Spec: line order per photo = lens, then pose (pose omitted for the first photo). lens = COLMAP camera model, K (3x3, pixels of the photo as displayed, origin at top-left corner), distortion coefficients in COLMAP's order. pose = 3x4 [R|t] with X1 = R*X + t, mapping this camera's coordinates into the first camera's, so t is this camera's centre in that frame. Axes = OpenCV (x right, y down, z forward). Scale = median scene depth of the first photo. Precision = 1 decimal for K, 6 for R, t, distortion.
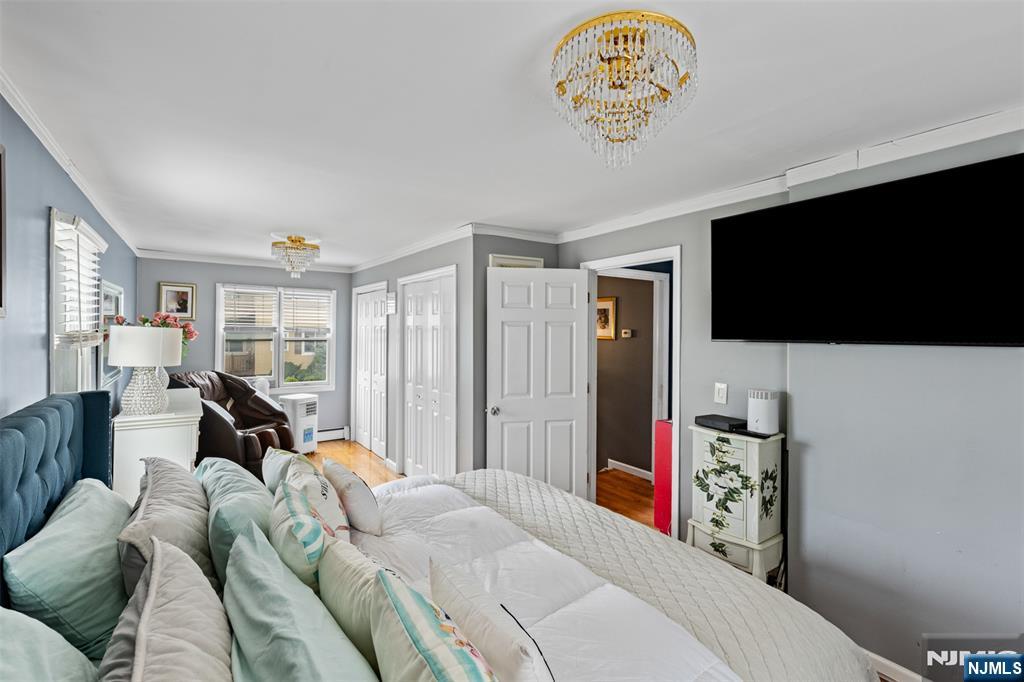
lens RADIAL K [[460.0, 0, 515.3], [0, 460.0, 335.0], [0, 0, 1]] dist [0.007200, -0.001729]
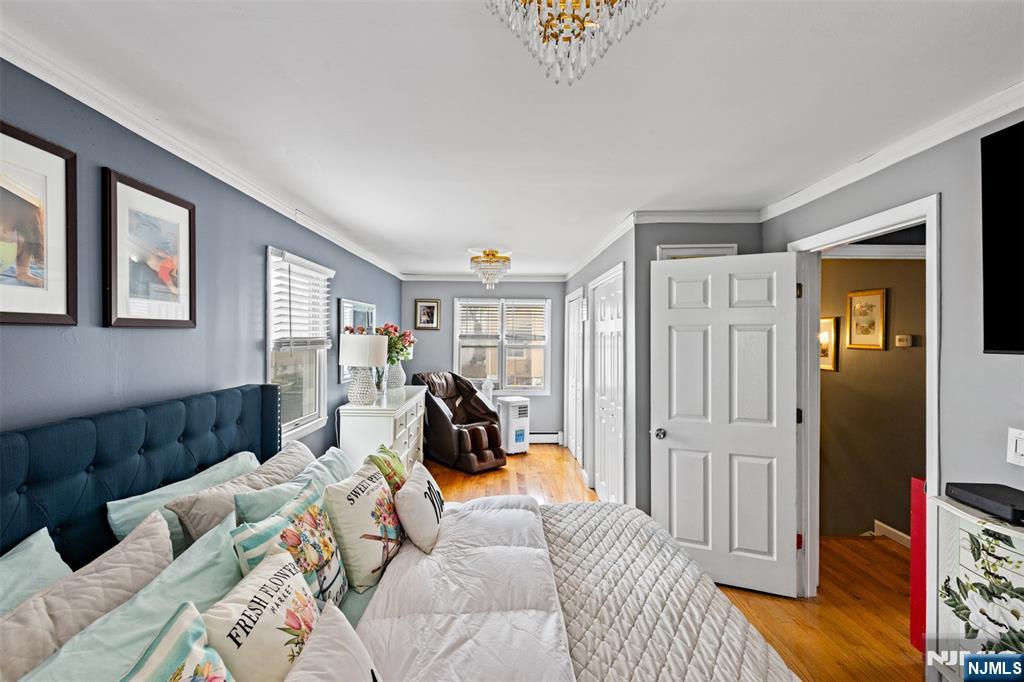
lens RADIAL K [[460.0, 0, 511.1], [0, 460.0, 340.3], [0, 0, 1]] dist [0.007200, -0.001729]
pose [[0.833736, 0.000050, -0.552163, 0.181824], [-0.002956, 0.999986, -0.004373, 0.001139], [0.552155, 0.005278, 0.833725, 0.150354]]
